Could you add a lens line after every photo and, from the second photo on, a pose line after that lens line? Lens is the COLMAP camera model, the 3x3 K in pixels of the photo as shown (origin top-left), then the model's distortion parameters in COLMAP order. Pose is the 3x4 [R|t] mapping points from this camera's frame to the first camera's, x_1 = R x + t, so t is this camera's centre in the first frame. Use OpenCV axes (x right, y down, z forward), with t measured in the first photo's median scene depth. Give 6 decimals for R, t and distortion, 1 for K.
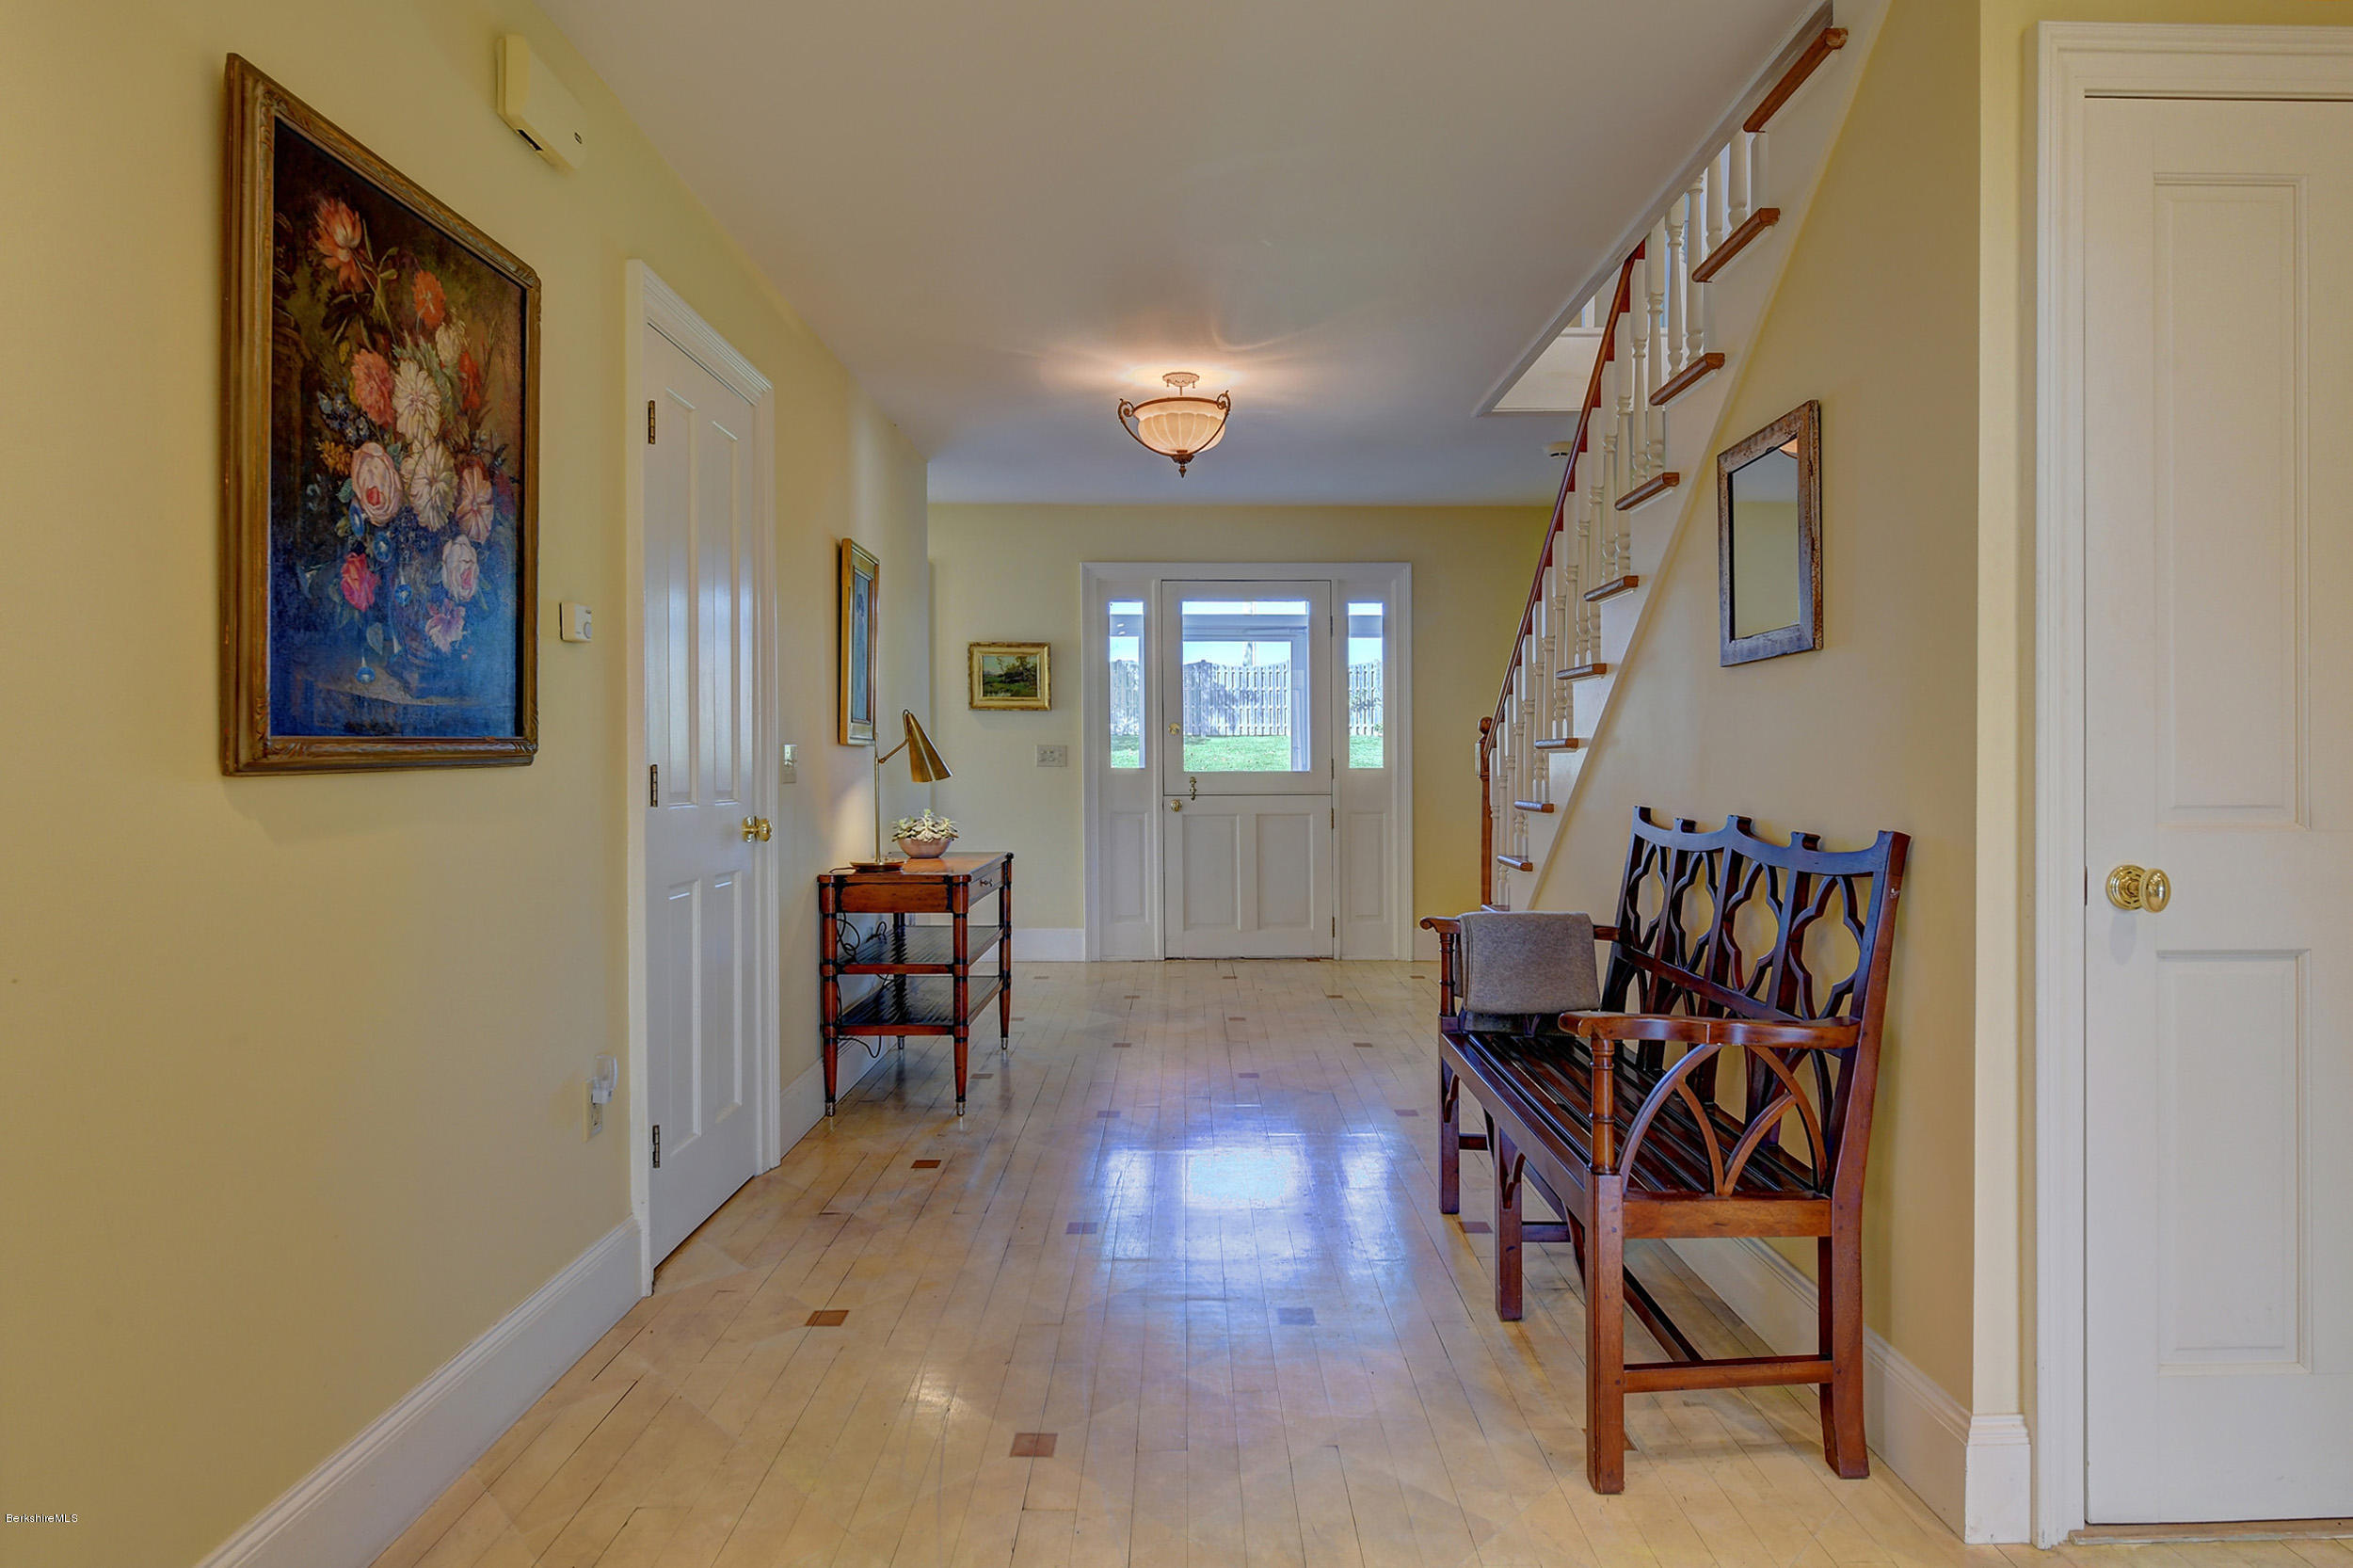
lens RADIAL K [[1284.3, 0, 1178.6], [0, 1284.3, 751.9], [0, 0, 1]] dist [0.000232, -0.000003]
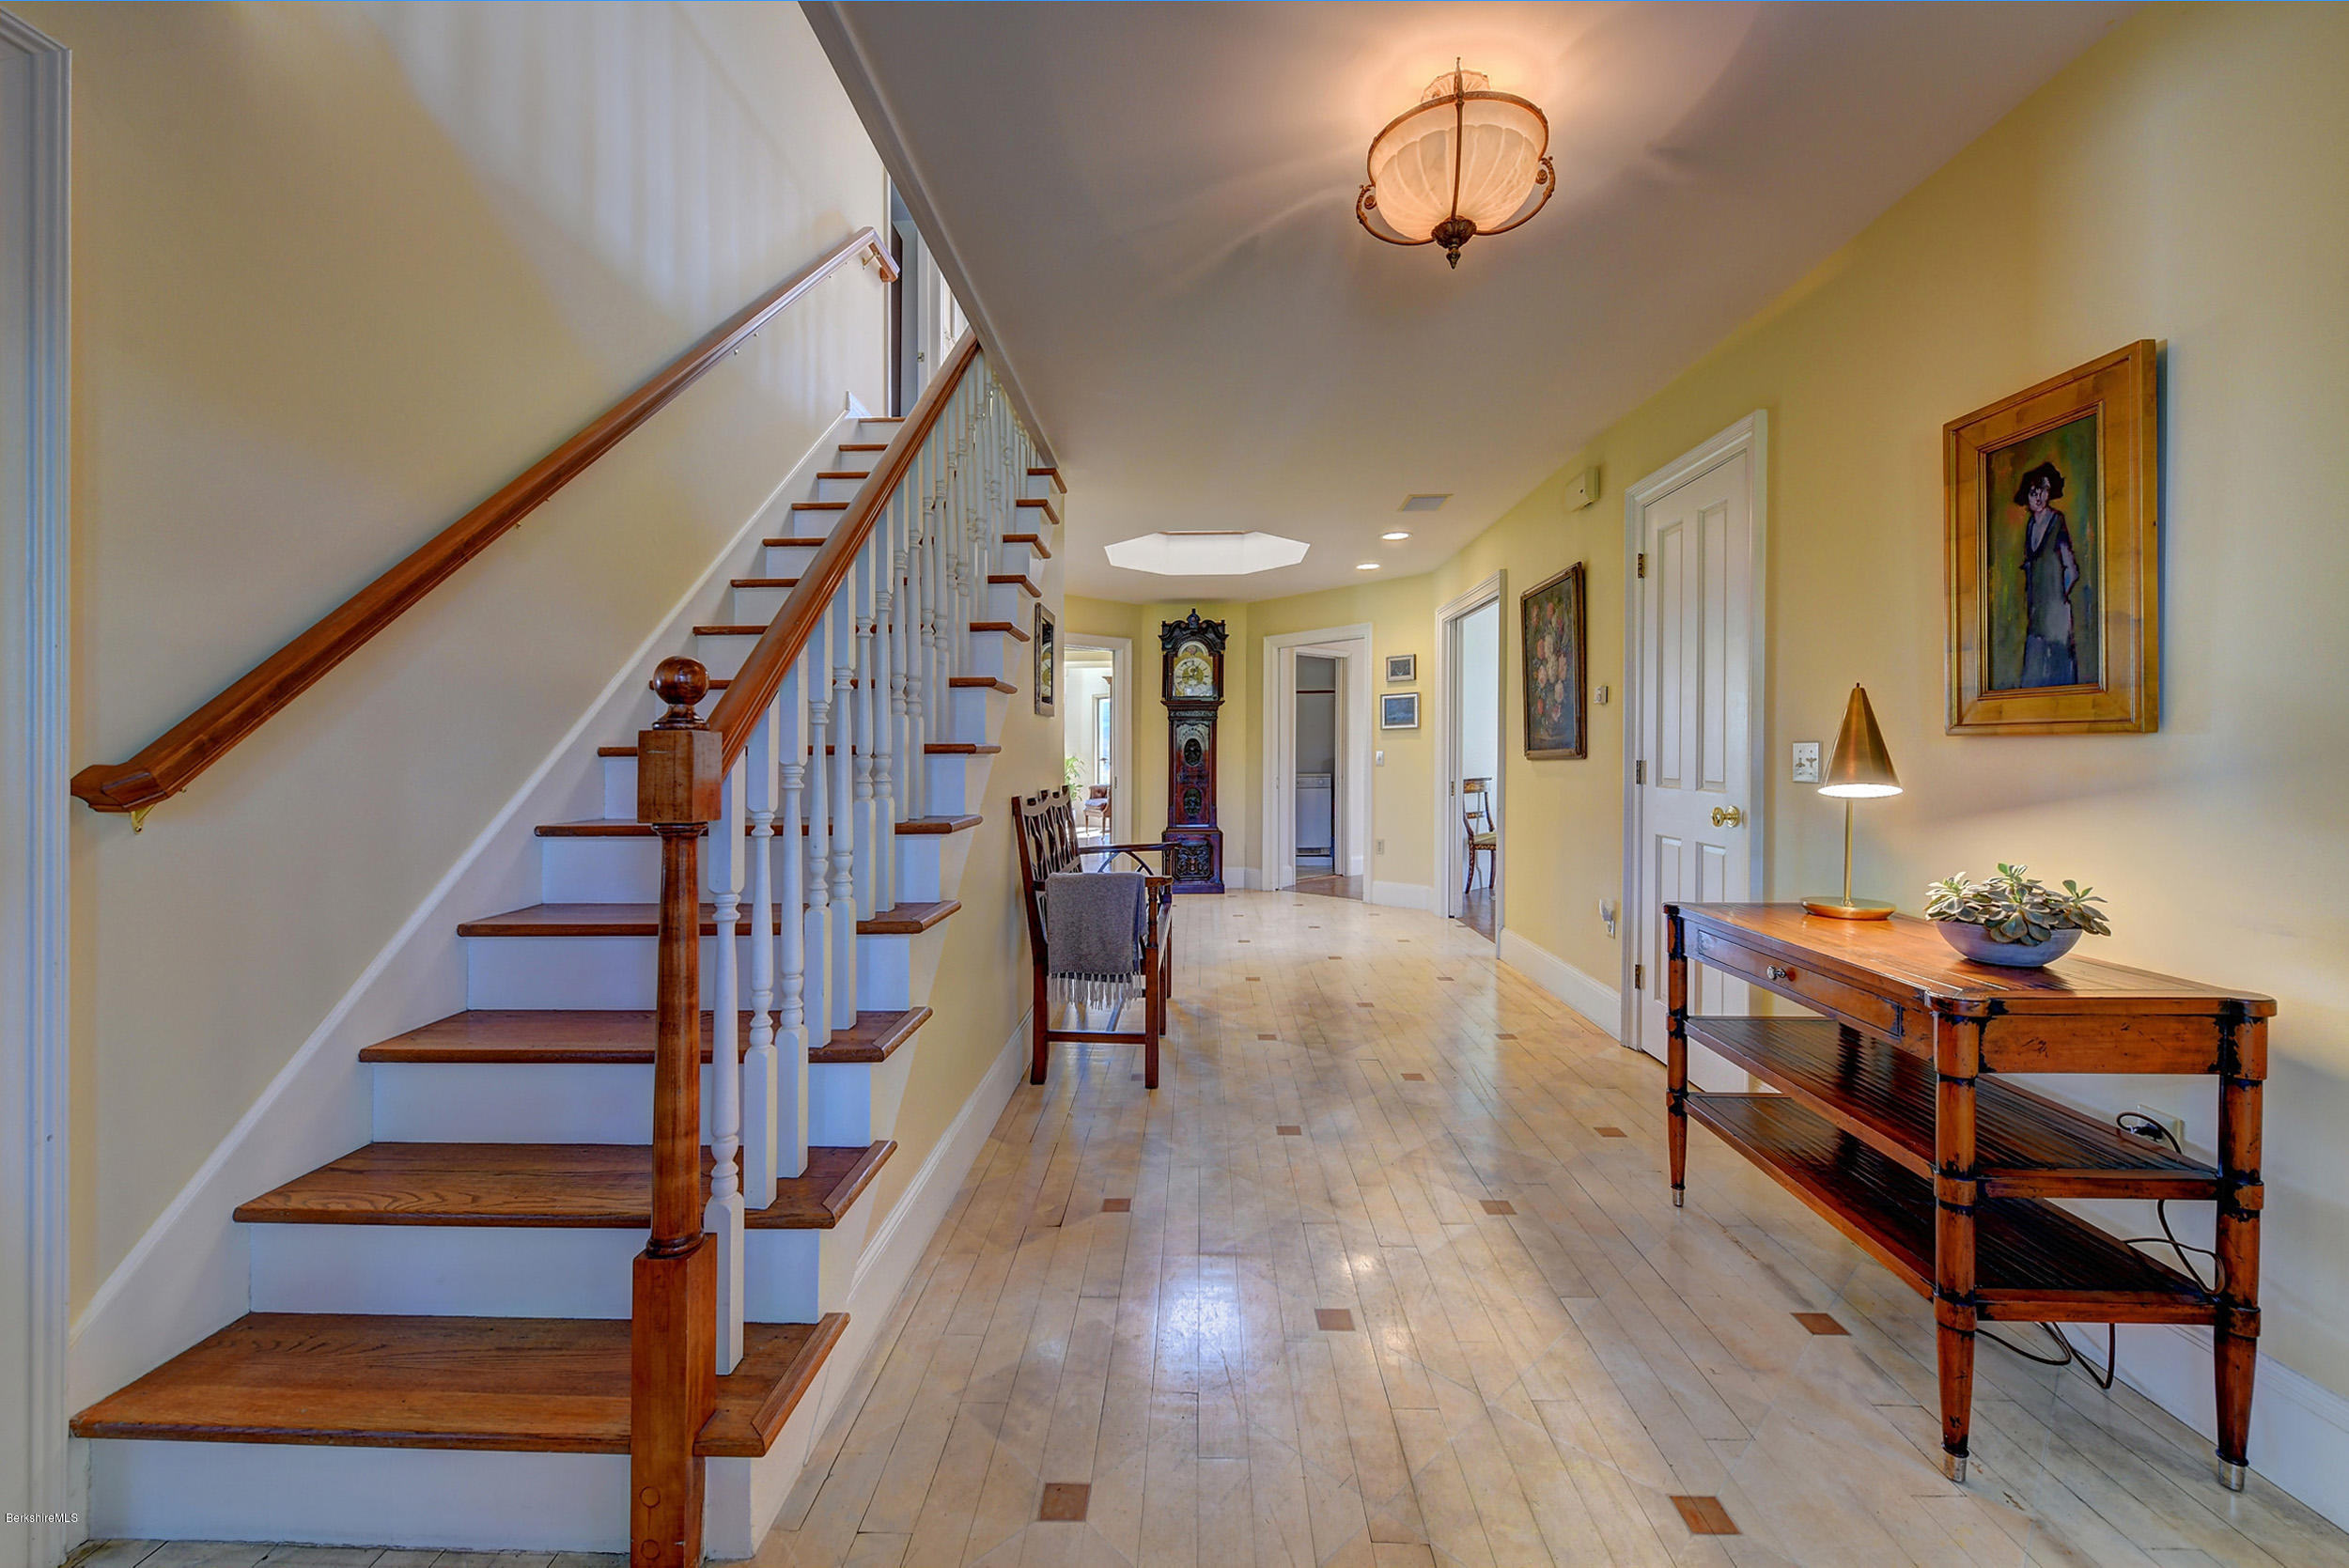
lens RADIAL K [[955.2, 0, 1190.3], [0, 955.2, 757.3], [0, 0, 1]] dist [0.001974, 0.000442]
pose [[-0.999818, 0.004179, 0.018626, 0.142113], [0.004247, 0.999984, 0.003619, -0.001211], [-0.018610, 0.003698, -0.999820, 1.803527]]
